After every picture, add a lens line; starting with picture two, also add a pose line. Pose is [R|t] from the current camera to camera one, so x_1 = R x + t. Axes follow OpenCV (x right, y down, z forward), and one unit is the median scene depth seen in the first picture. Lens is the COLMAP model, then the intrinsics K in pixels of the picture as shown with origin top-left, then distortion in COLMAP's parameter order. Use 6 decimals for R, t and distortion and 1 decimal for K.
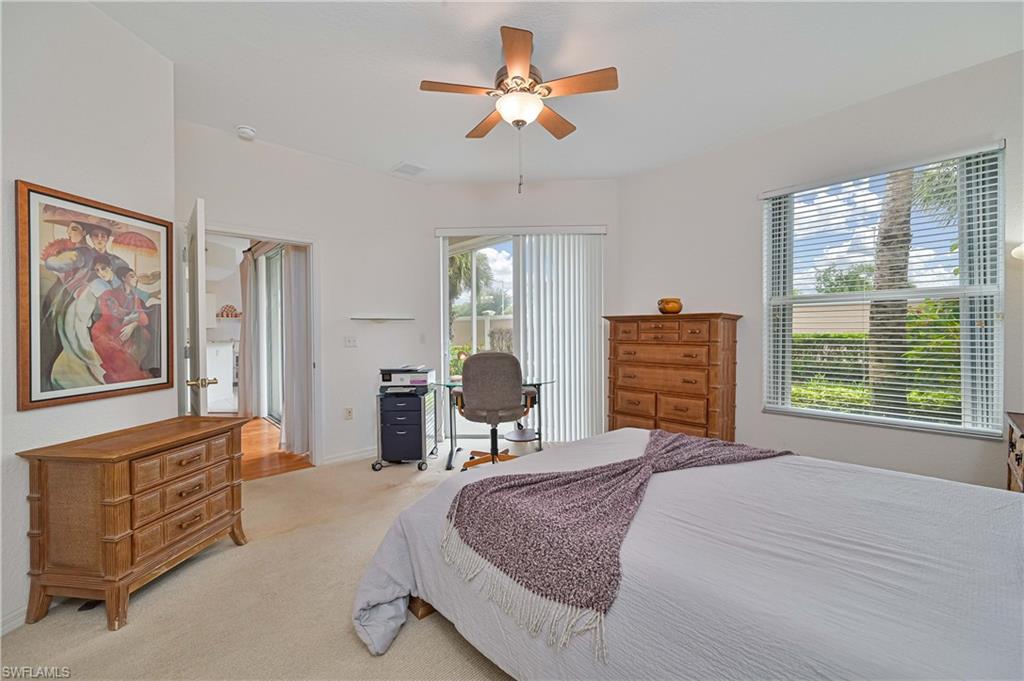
lens RADIAL K [[409.4, 0, 510.6], [0, 409.4, 334.8], [0, 0, 1]] dist [0.000689, 0.000077]
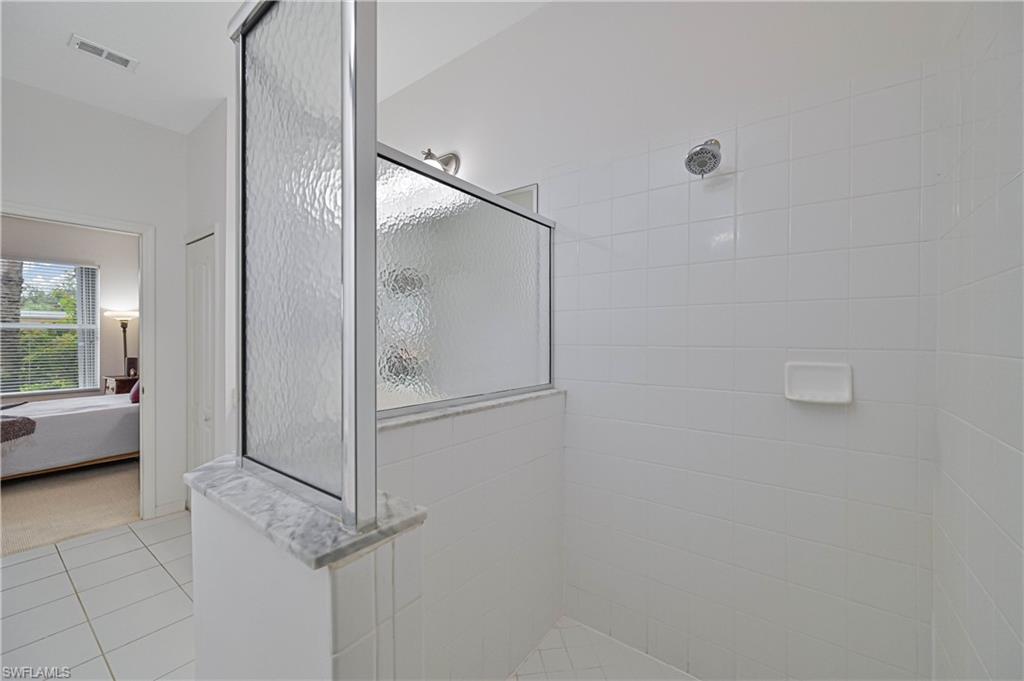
lens RADIAL K [[409.4, 0, 510.6], [0, 409.4, 334.8], [0, 0, 1]] dist [0.000689, 0.000077]
pose [[-0.177855, 0.006635, 0.984034, -1.542551], [0.004593, 0.999972, -0.005912, -0.041057], [-0.984046, 0.003469, -0.177881, -0.926875]]
